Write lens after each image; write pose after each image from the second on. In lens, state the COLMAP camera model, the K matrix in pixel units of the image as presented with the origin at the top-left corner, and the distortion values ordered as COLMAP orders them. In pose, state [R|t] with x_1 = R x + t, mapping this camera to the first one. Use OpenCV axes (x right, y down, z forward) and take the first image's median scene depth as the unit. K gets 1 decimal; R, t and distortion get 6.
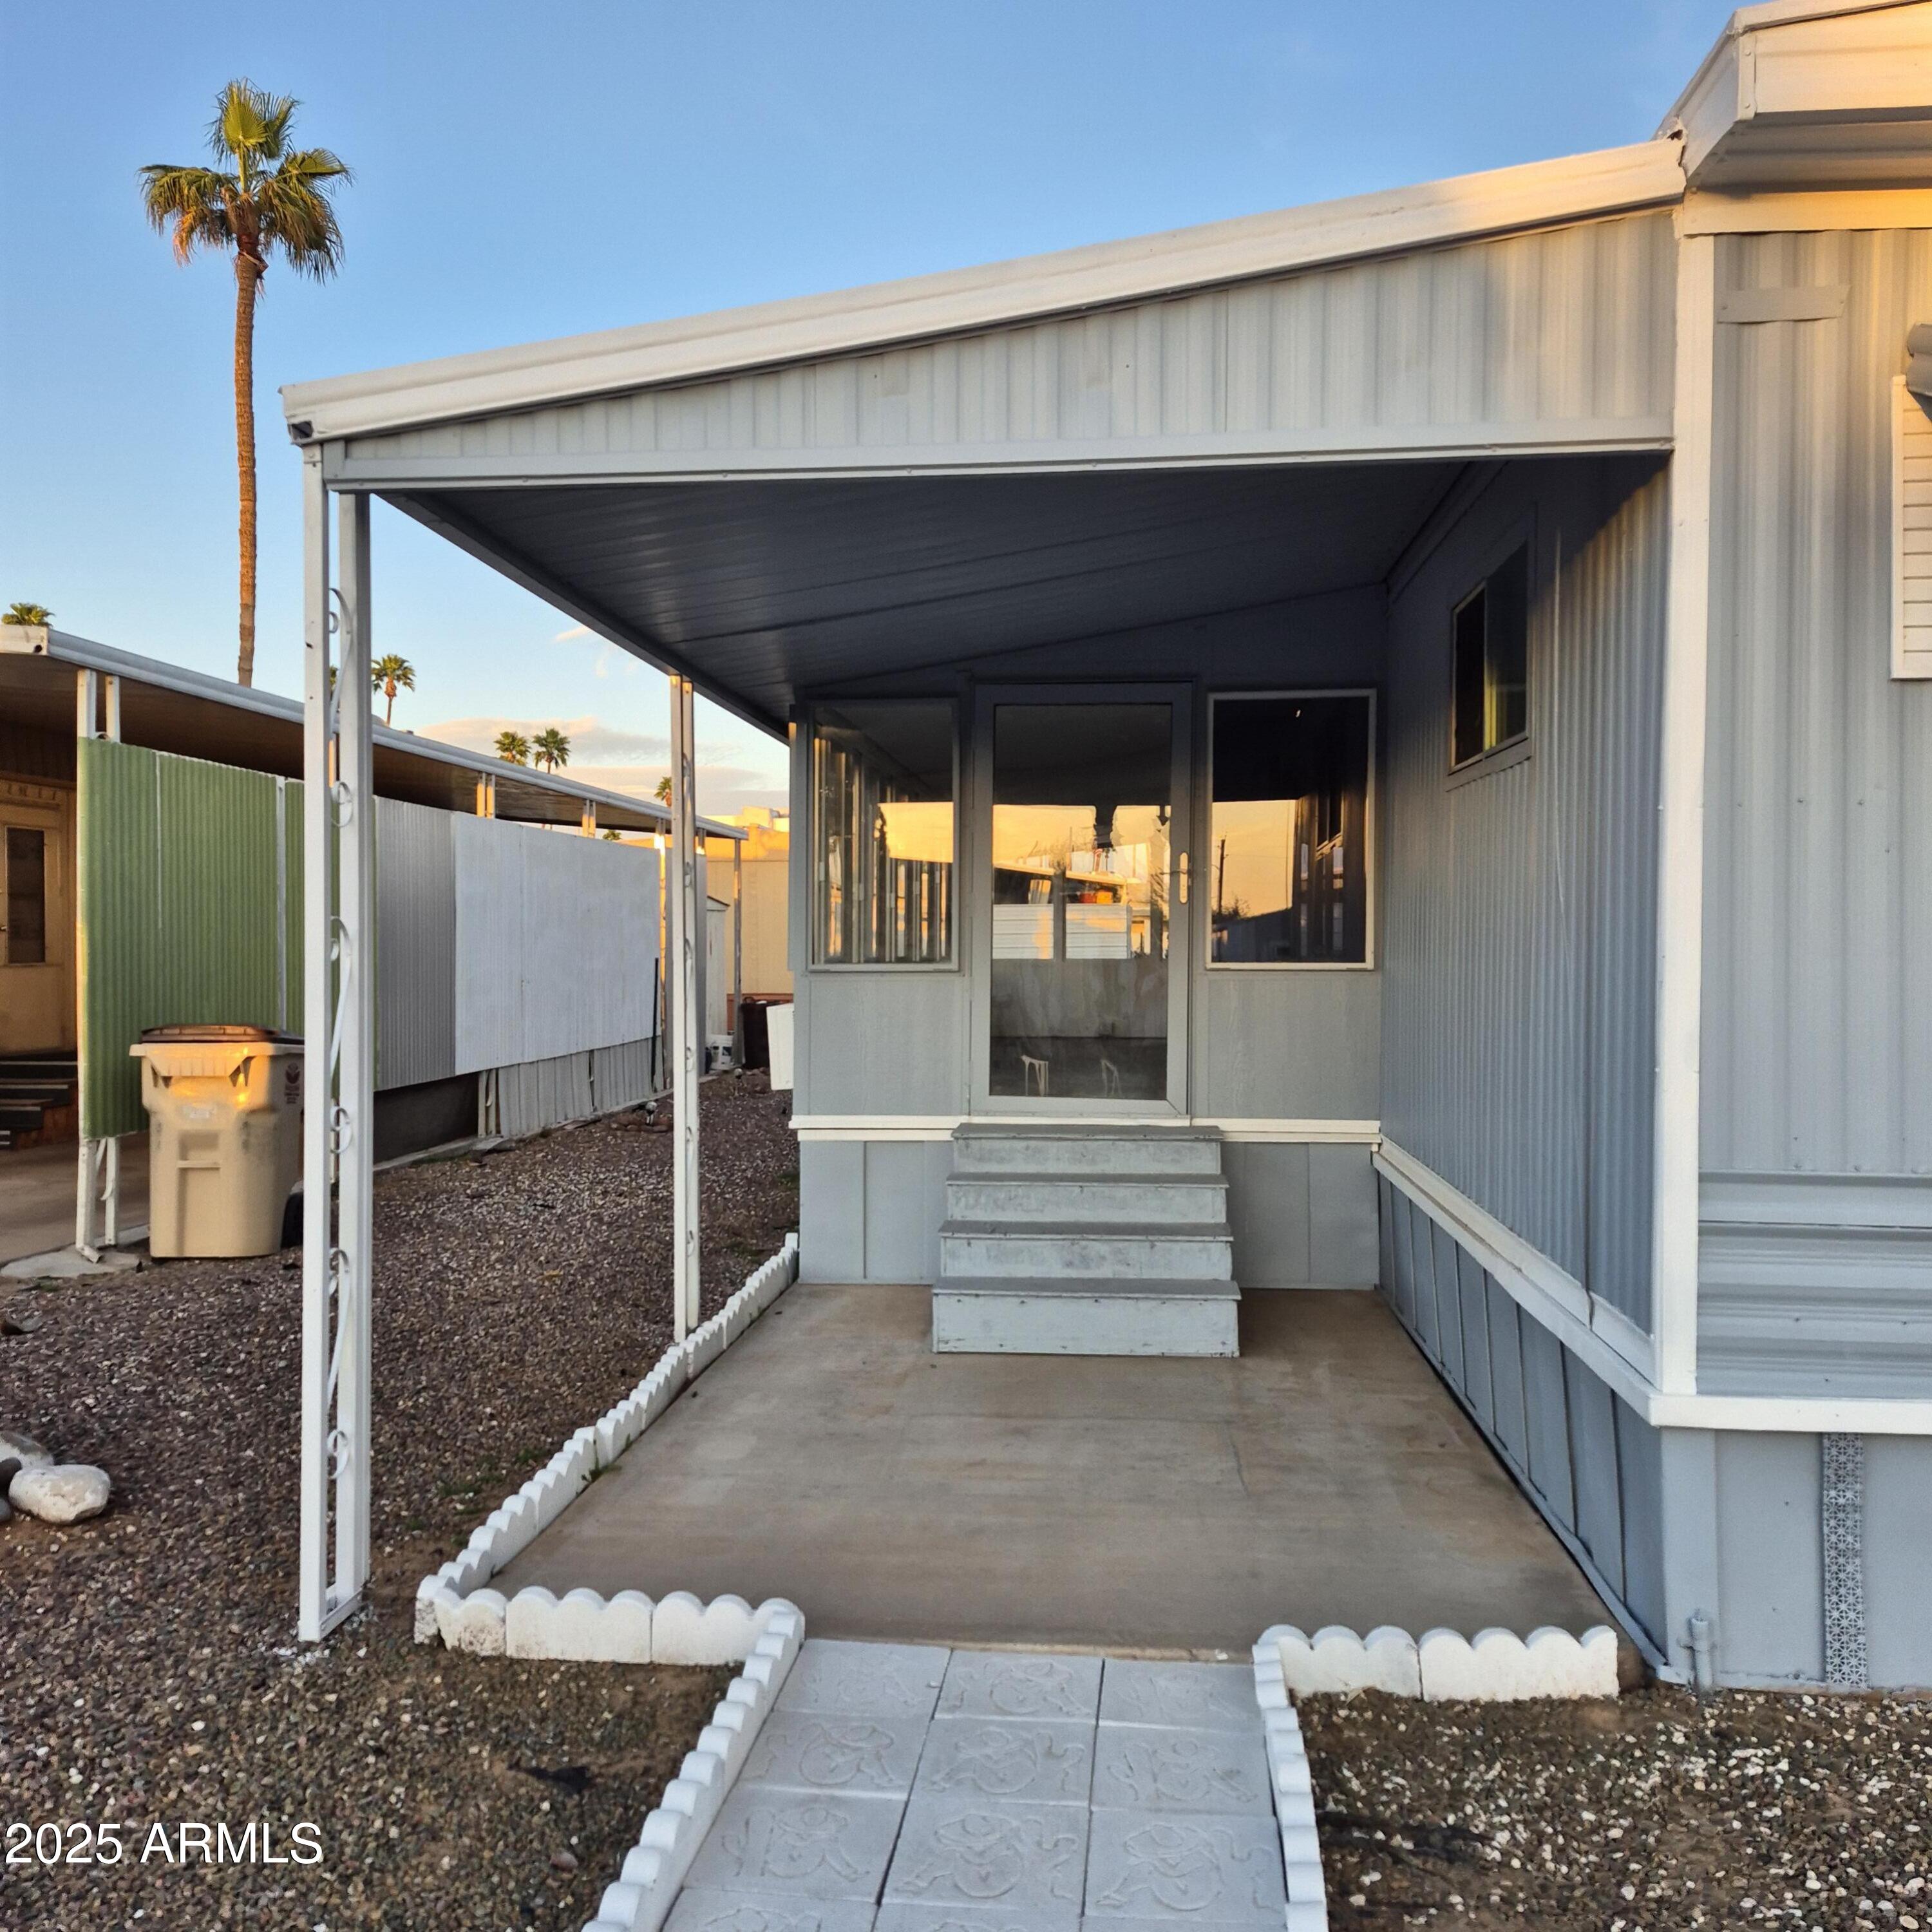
lens RADIAL K [[1781.4, 0, 969.1], [0, 1781.4, 935.2], [0, 0, 1]] dist [0.139502, -0.205389]
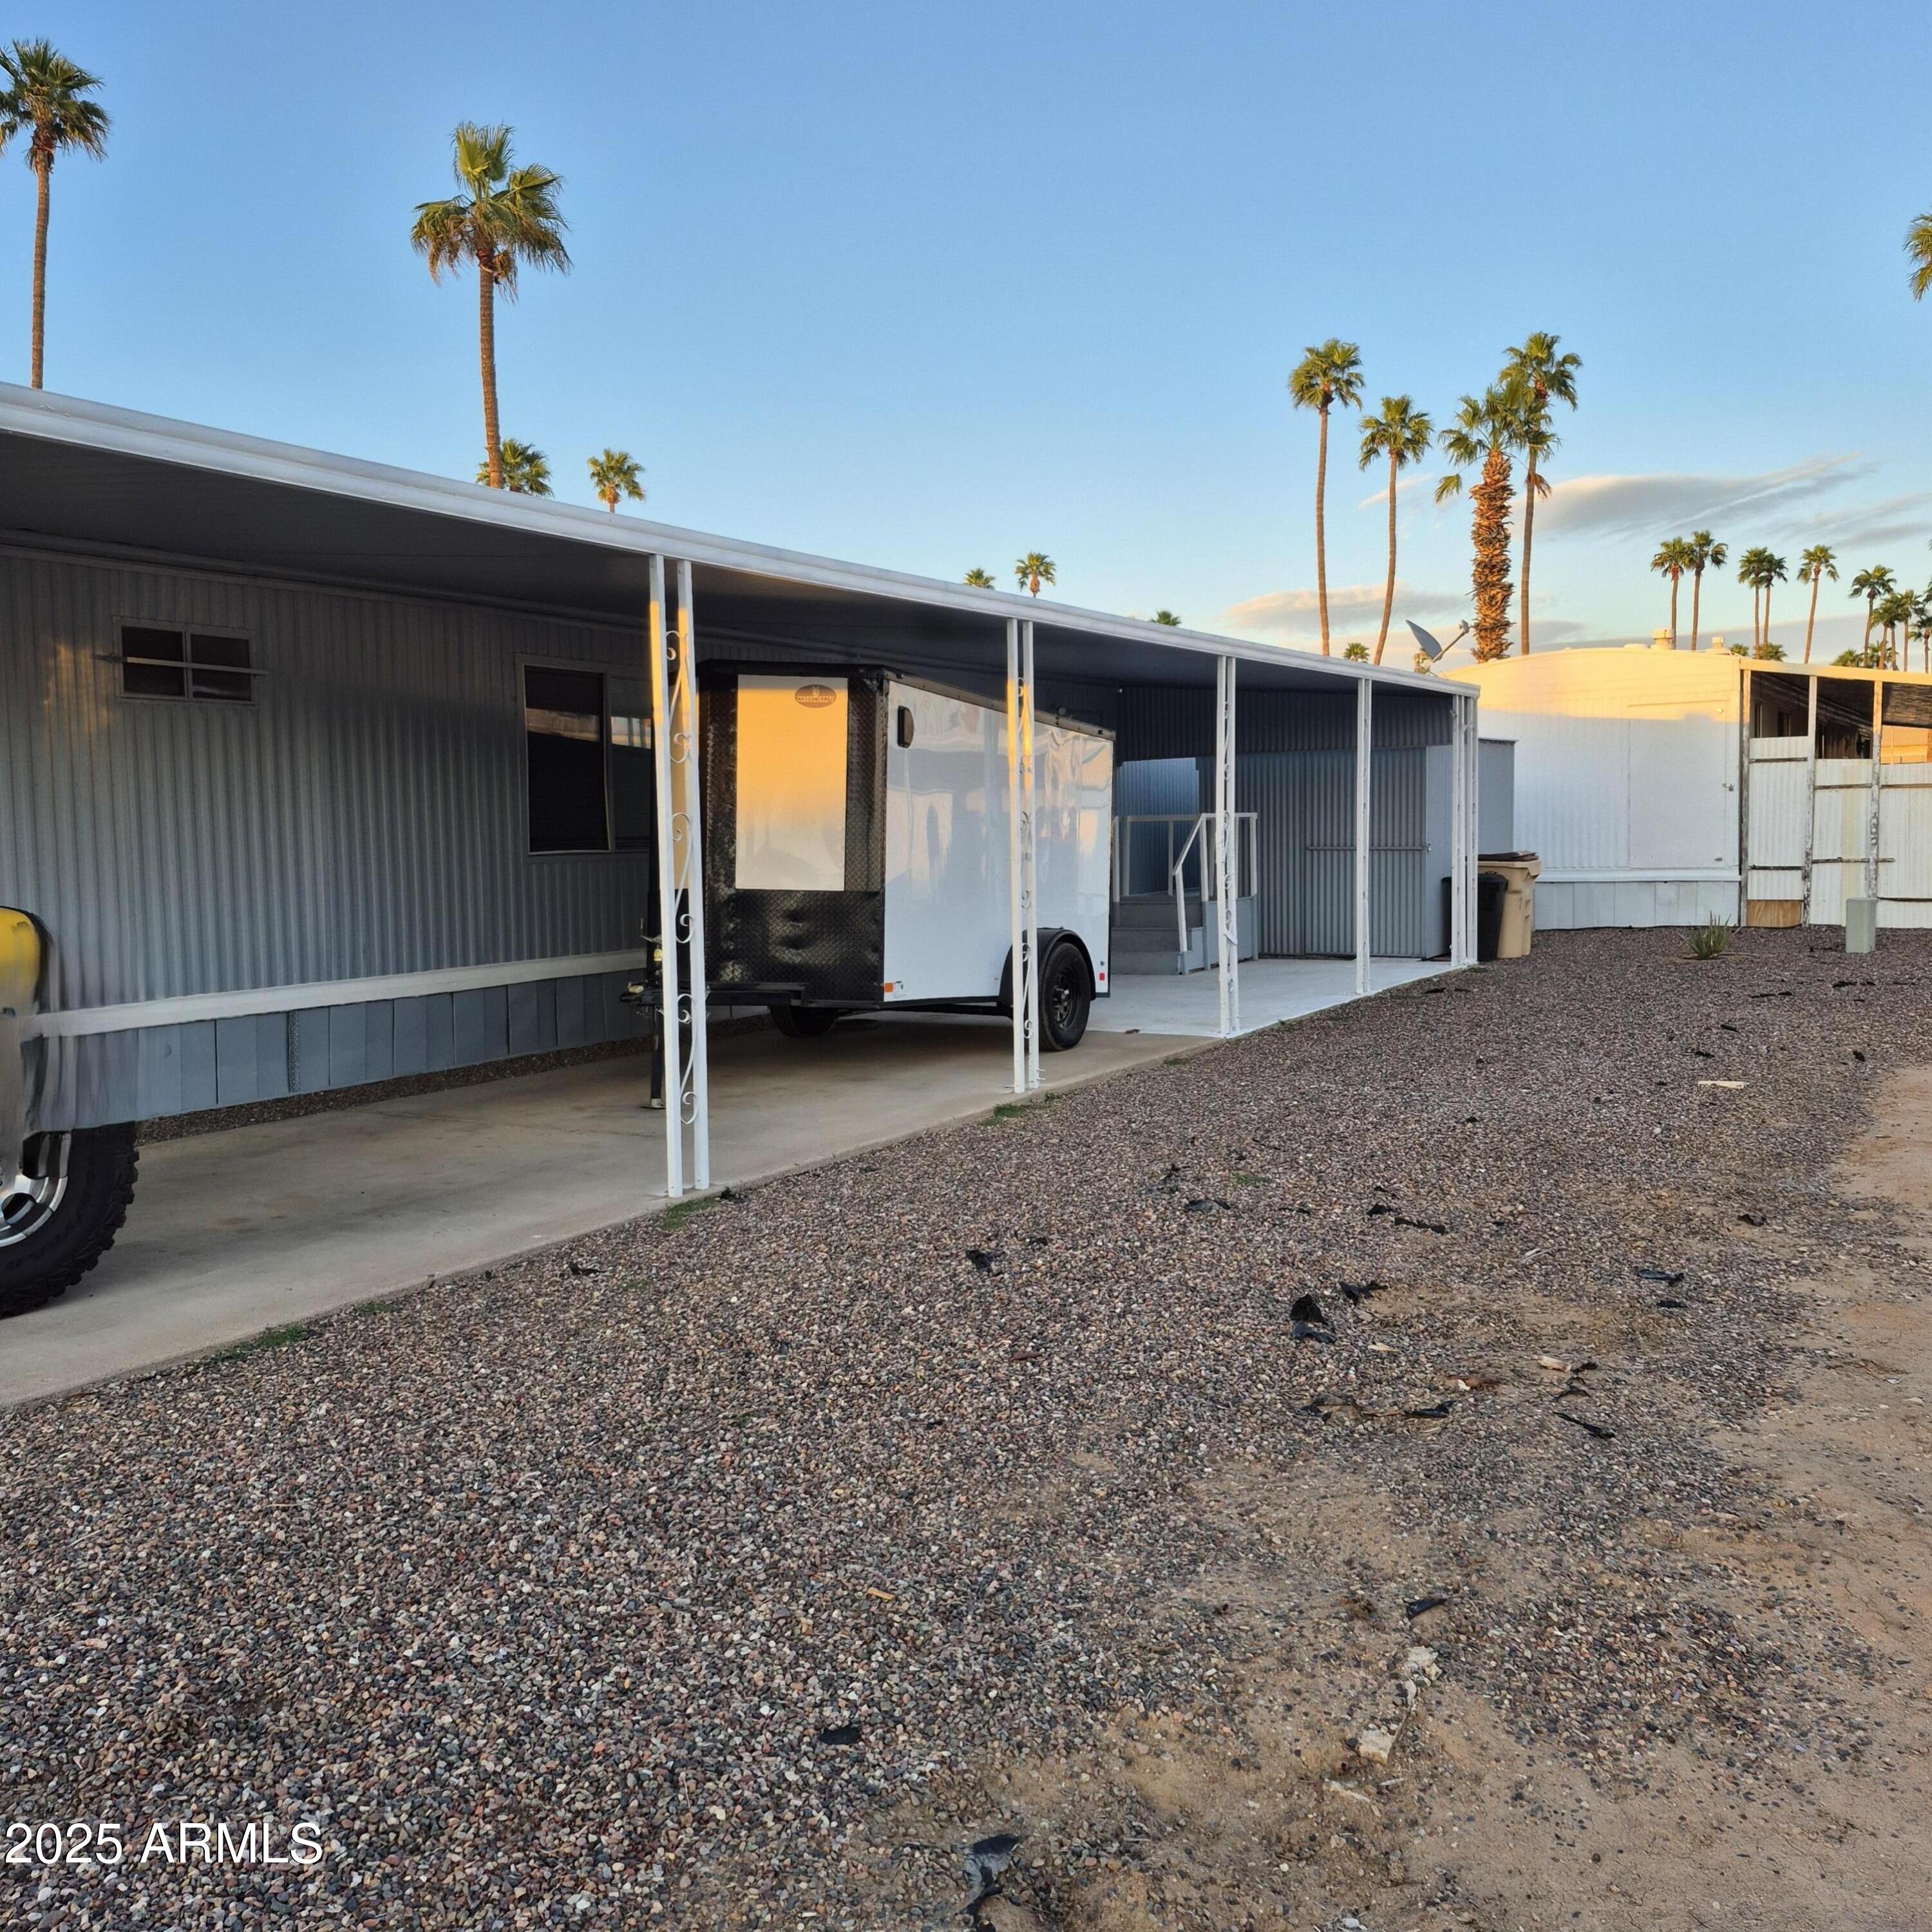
lens RADIAL K [[1781.4, 0, 969.1], [0, 1781.4, 935.2], [0, 0, 1]] dist [0.139502, -0.205389]
pose [[0.900637, 0.005242, -0.434540, 0.652394], [0.026601, 0.997387, 0.067167, 0.001964], [0.433756, -0.072052, 0.898145, 0.020751]]
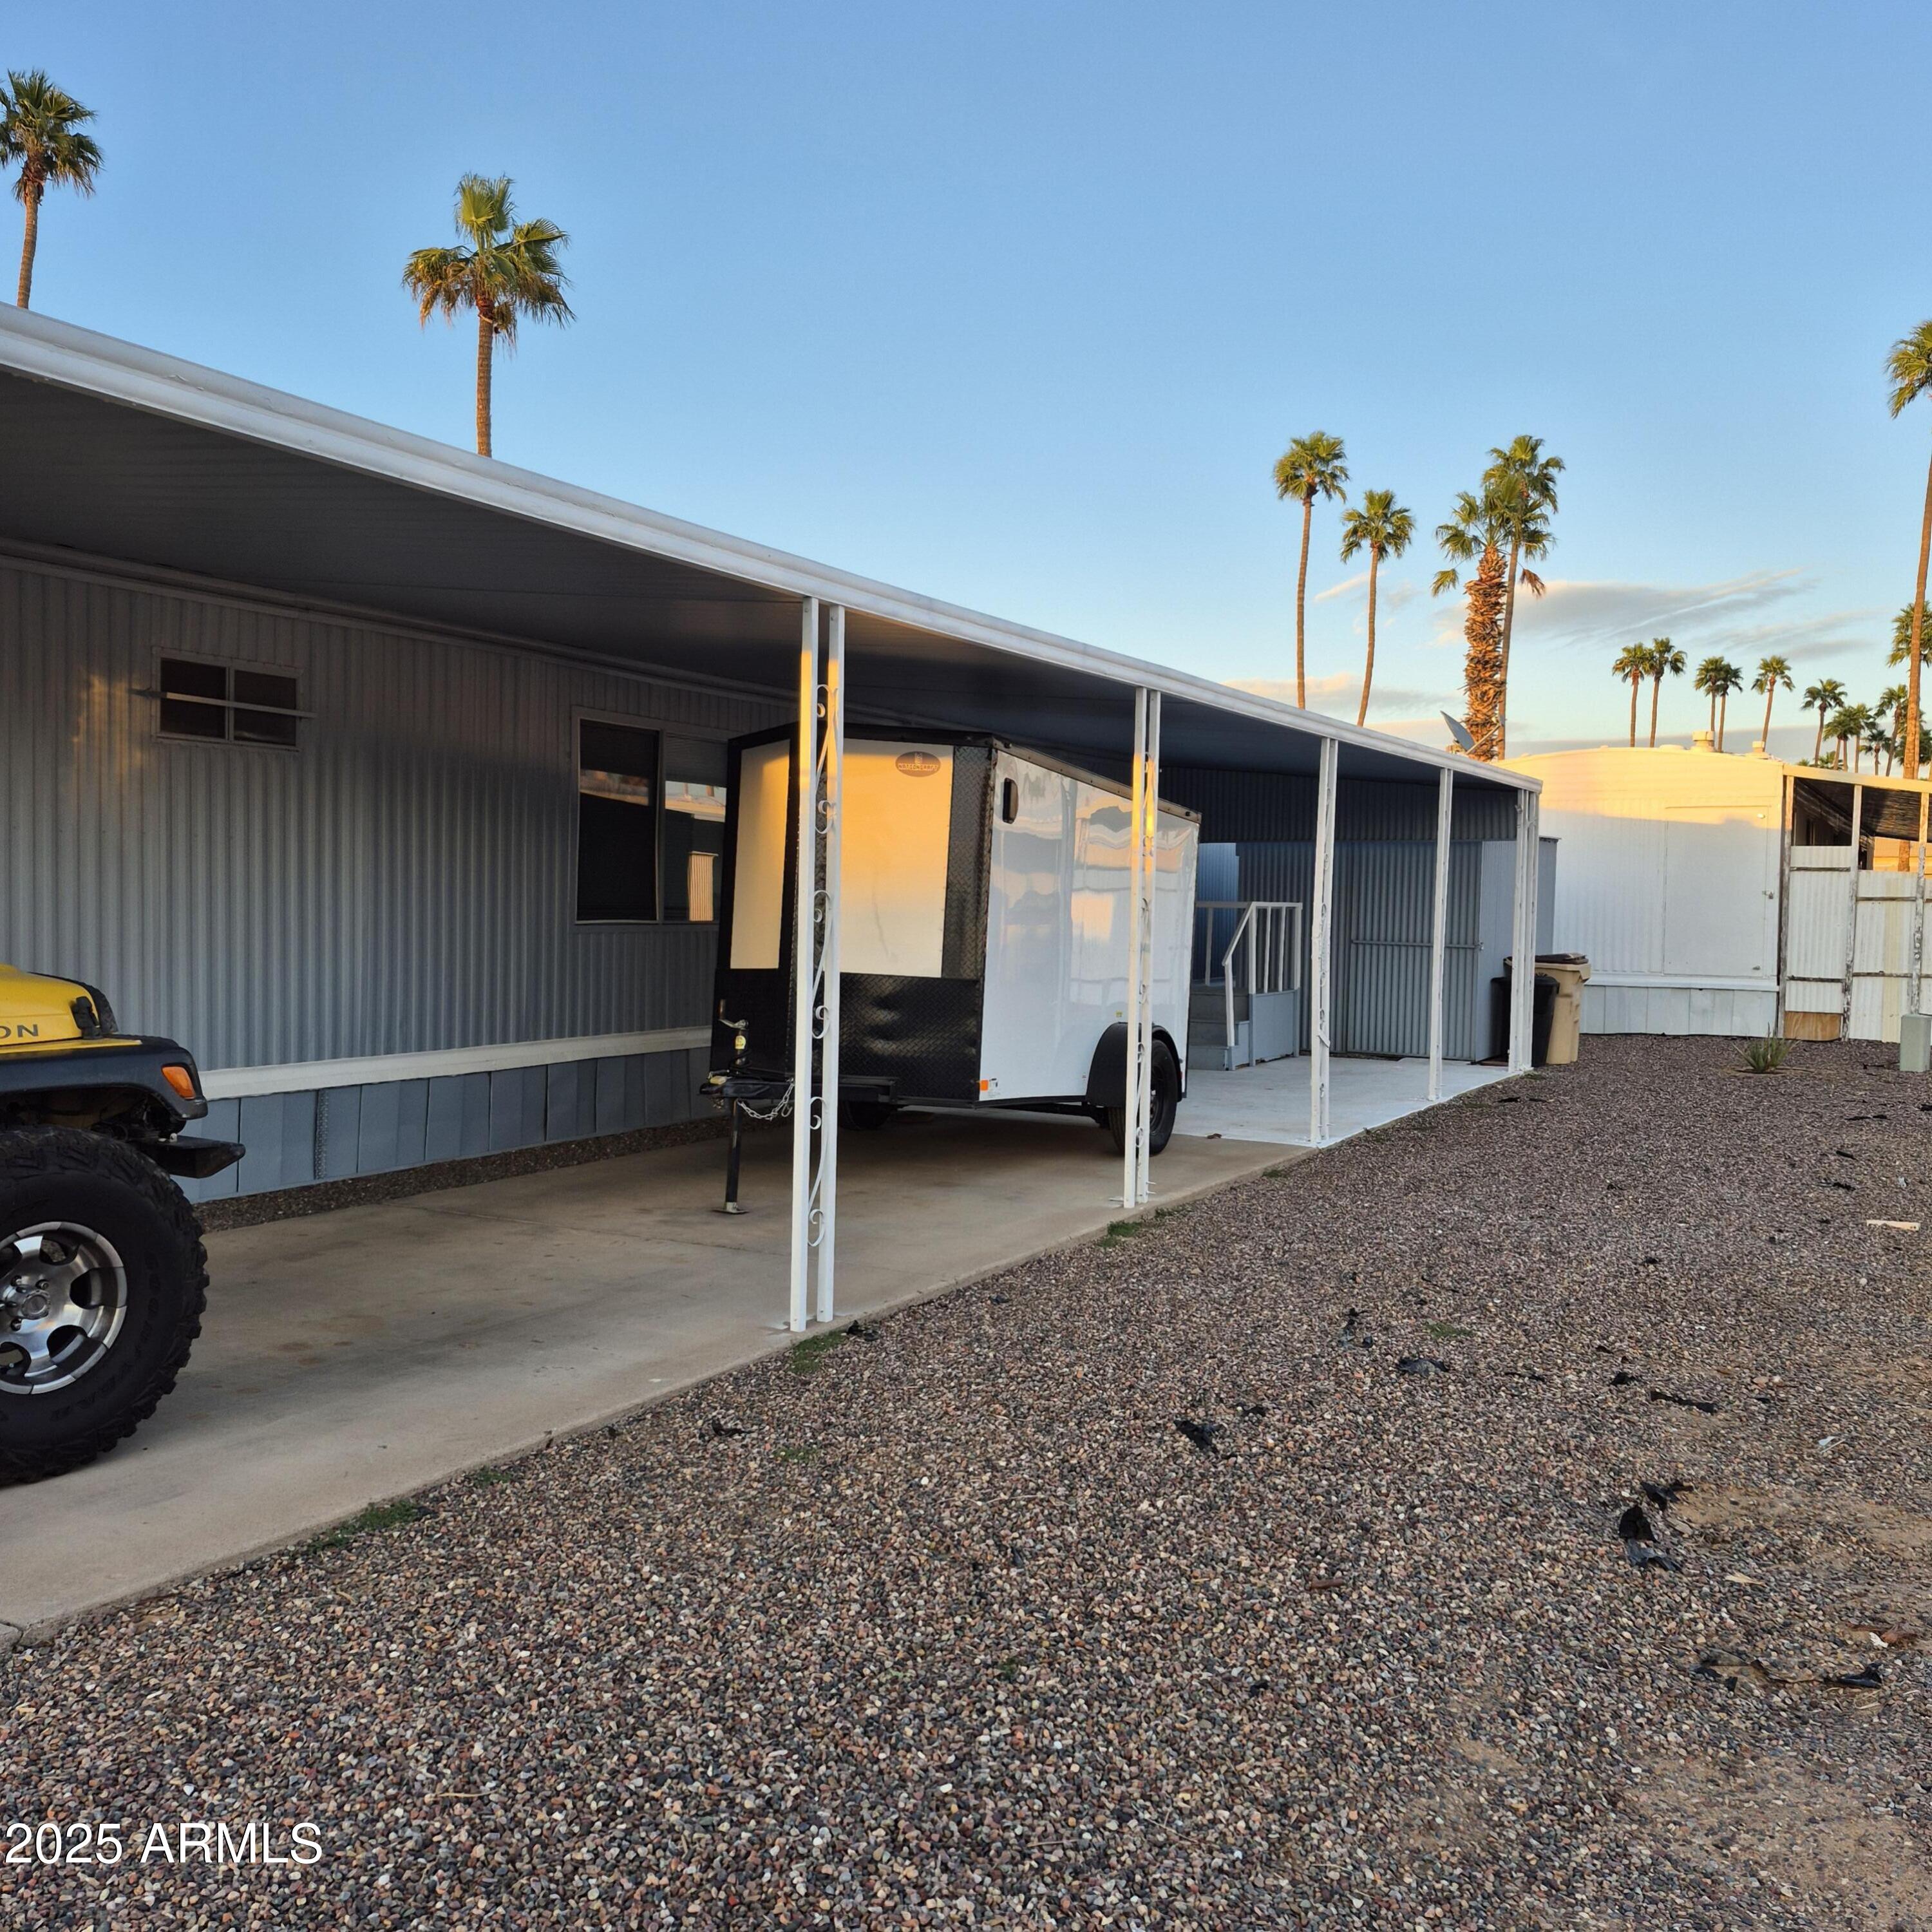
lens RADIAL K [[1777.7, 0, 970.3], [0, 1777.7, 962.0], [0, 0, 1]] dist [0.119961, -0.166110]
pose [[0.912876, 0.026727, -0.407360, 0.598299], [-0.010818, 0.999088, 0.041308, -0.000595], [0.408093, -0.033302, 0.912333, 0.043292]]
